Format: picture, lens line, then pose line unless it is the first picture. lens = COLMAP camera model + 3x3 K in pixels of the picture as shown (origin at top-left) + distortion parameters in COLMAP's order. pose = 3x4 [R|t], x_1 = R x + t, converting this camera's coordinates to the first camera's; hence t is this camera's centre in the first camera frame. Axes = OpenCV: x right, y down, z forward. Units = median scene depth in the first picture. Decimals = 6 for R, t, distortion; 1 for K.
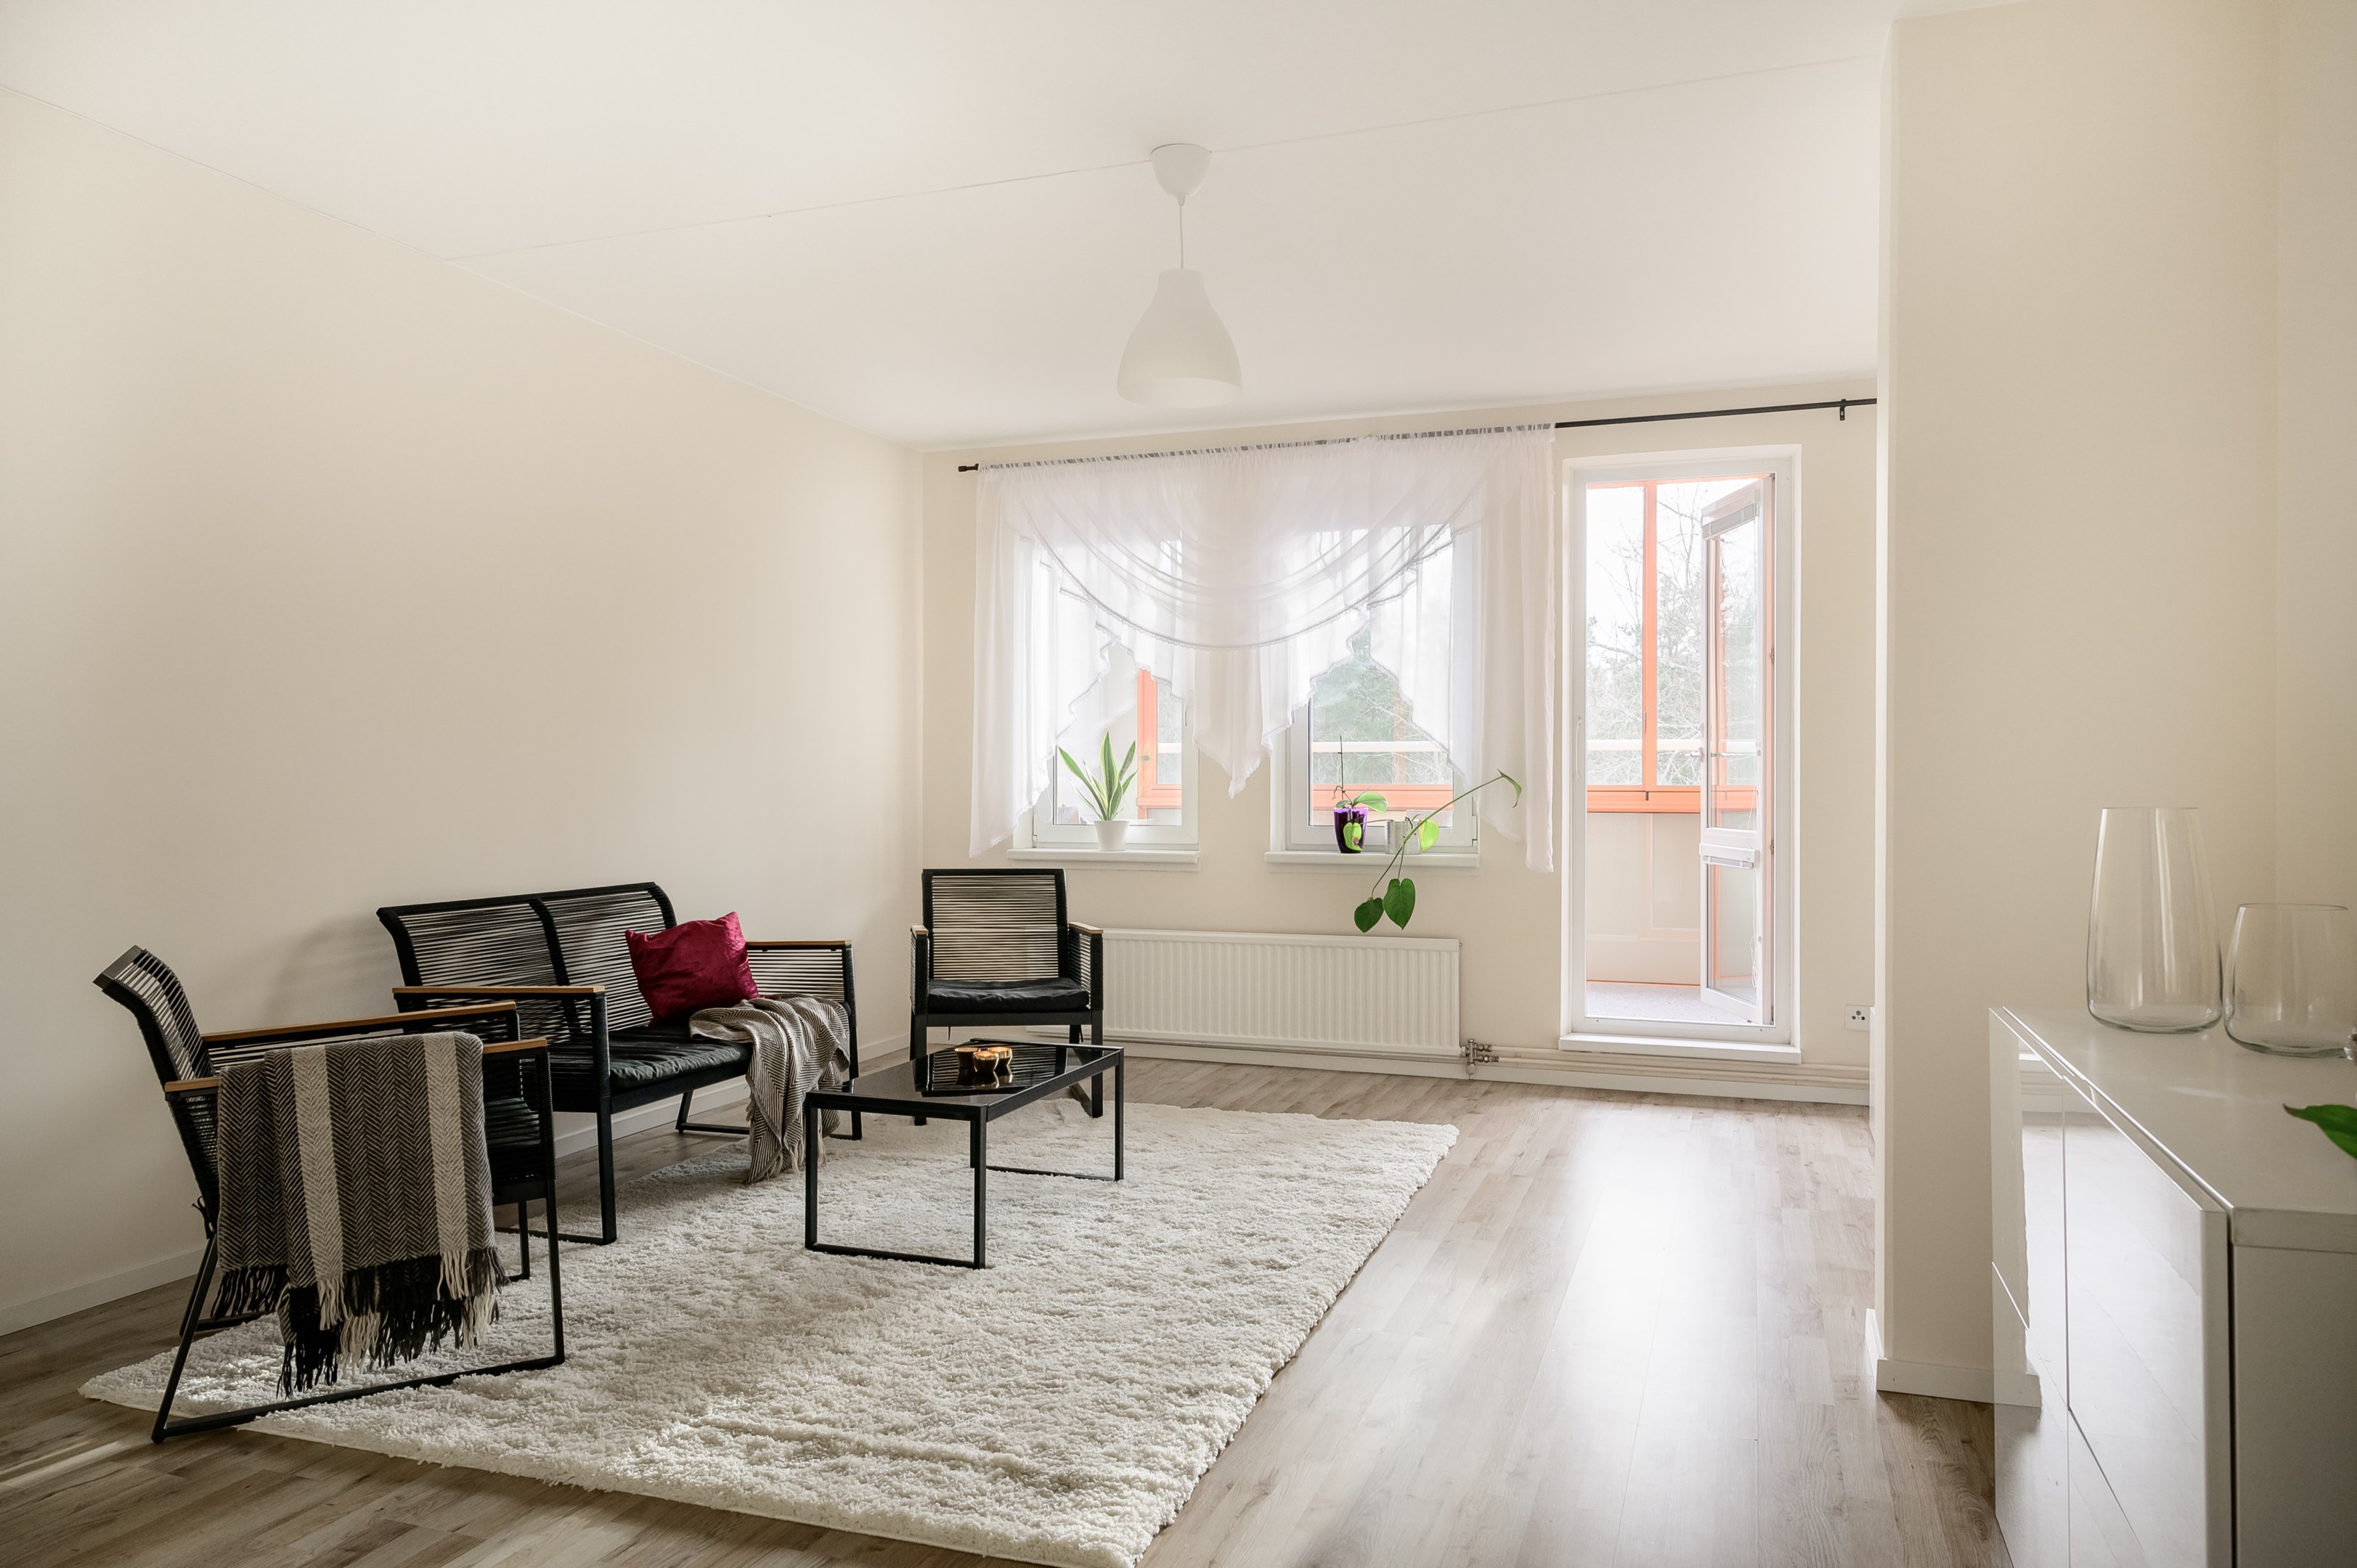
lens RADIAL K [[1595.1, 0, 1178.5], [0, 1595.1, 784.0], [0, 0, 1]] dist [-0.000402, 0.004432]
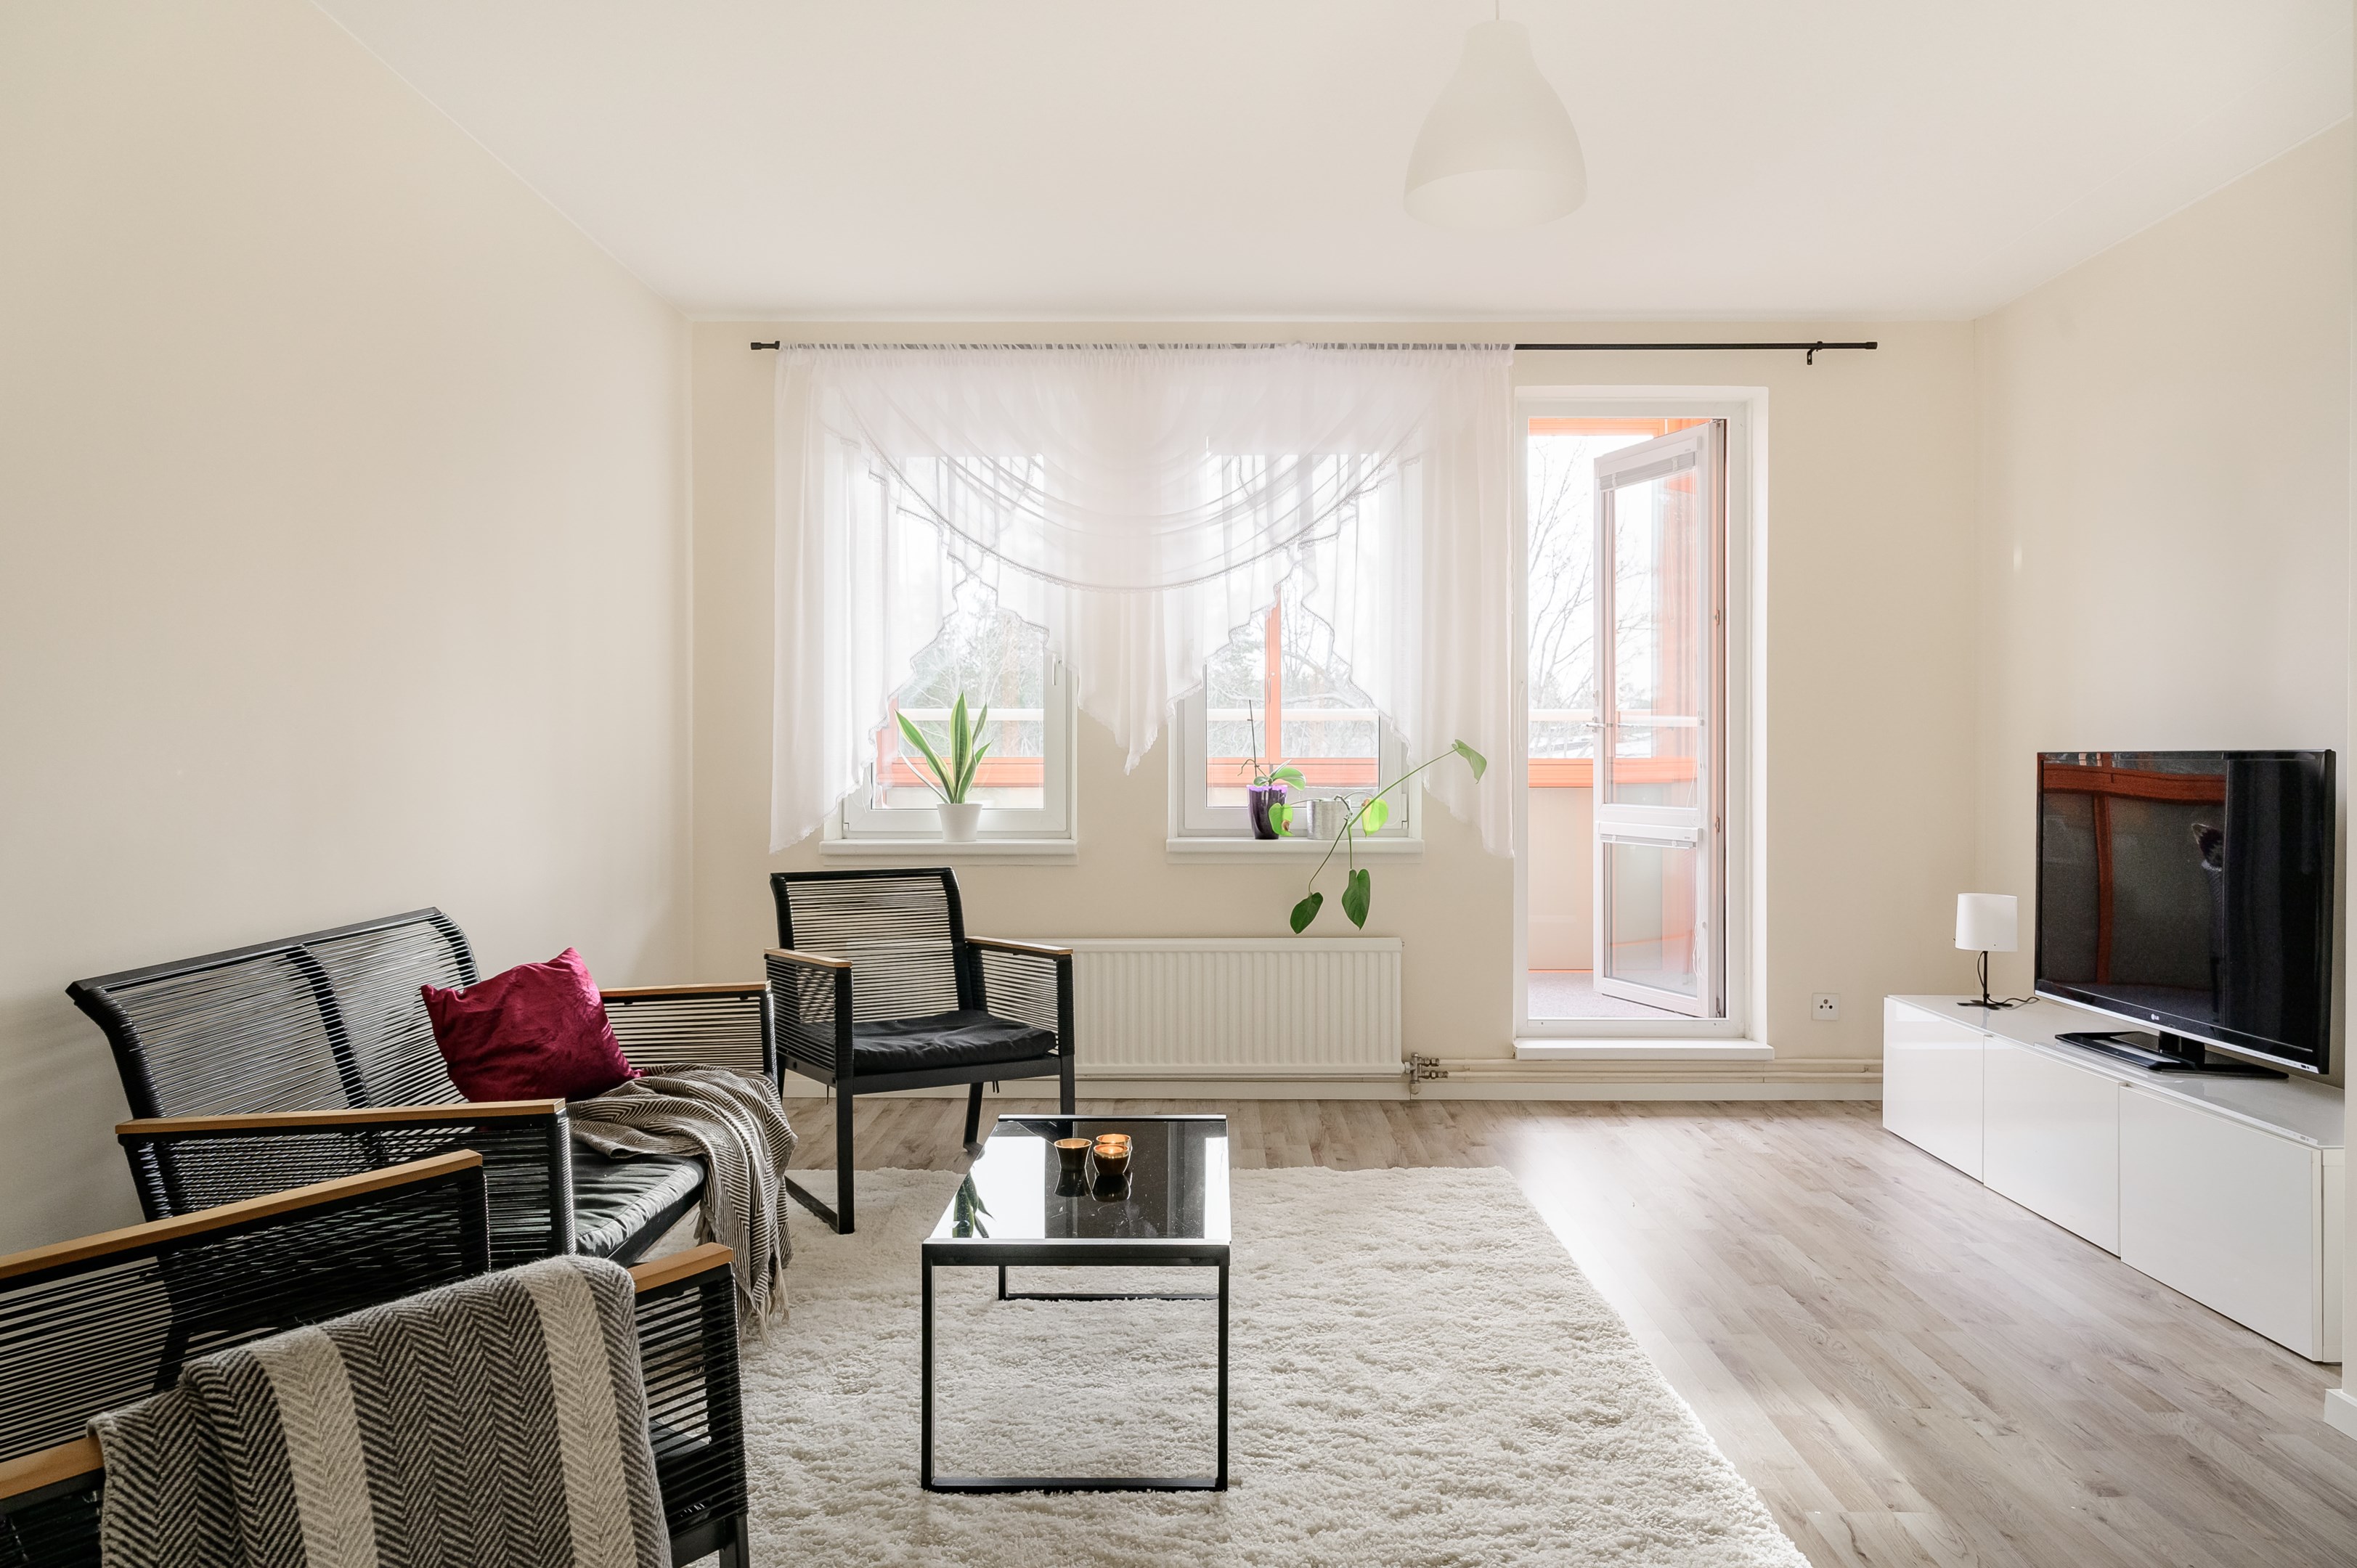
lens RADIAL K [[1582.4, 0, 1184.2], [0, 1582.4, 762.3], [0, 0, 1]] dist [0.003697, 0.002773]
pose [[0.939739, -0.002737, 0.341882, -0.228479], [0.001491, 0.999991, 0.003907, -0.000622], [-0.341890, -0.003162, 0.939735, 0.242762]]
